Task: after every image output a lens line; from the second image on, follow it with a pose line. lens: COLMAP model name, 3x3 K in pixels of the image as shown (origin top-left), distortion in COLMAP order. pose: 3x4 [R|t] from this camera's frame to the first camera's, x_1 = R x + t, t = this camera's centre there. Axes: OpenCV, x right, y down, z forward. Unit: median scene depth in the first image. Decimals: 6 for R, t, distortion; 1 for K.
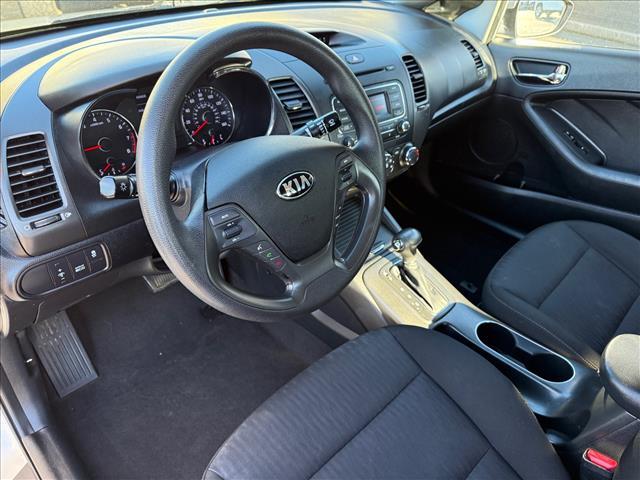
lens RADIAL K [[442.1, 0, 321.1], [0, 442.1, 246.2], [0, 0, 1]] dist [0.126487, -0.168825]
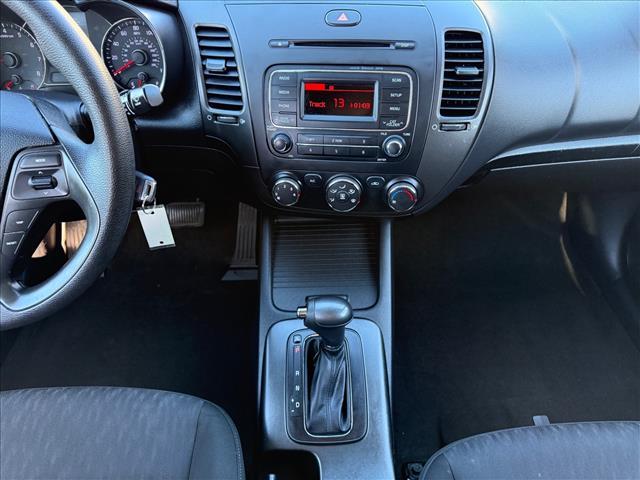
lens RADIAL K [[445.9, 0, 323.4], [0, 445.9, 244.6], [0, 0, 1]] dist [0.108609, -0.186363]
pose [[0.731146, 0.434779, -0.525731, 0.566425], [-0.375949, 0.899824, 0.221312, -0.286269], [0.569287, 0.035837, 0.821358, 0.524729]]
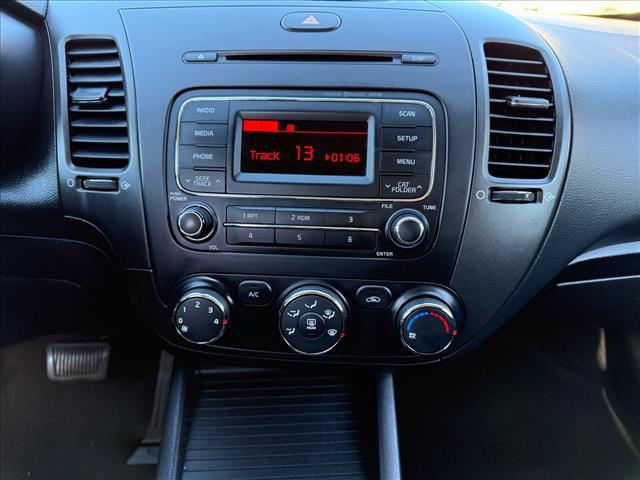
lens RADIAL K [[445.9, 0, 323.4], [0, 445.9, 244.6], [0, 0, 1]] dist [0.108609, -0.186363]
pose [[0.768642, 0.259906, -0.584499, 0.378667], [-0.382382, 0.919199, -0.094113, -0.236617], [0.512810, 0.295840, 0.805918, 0.826647]]
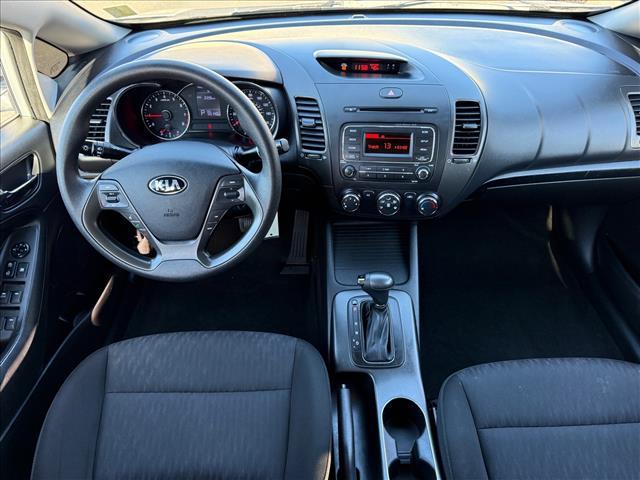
lens RADIAL K [[442.1, 0, 321.1], [0, 442.1, 246.2], [0, 0, 1]] dist [0.126487, -0.168825]
pose [[0.715391, 0.416344, -0.561136, 0.719561], [-0.375497, 0.906344, 0.193757, -0.266154], [0.589252, 0.072093, 0.804727, 0.148139]]
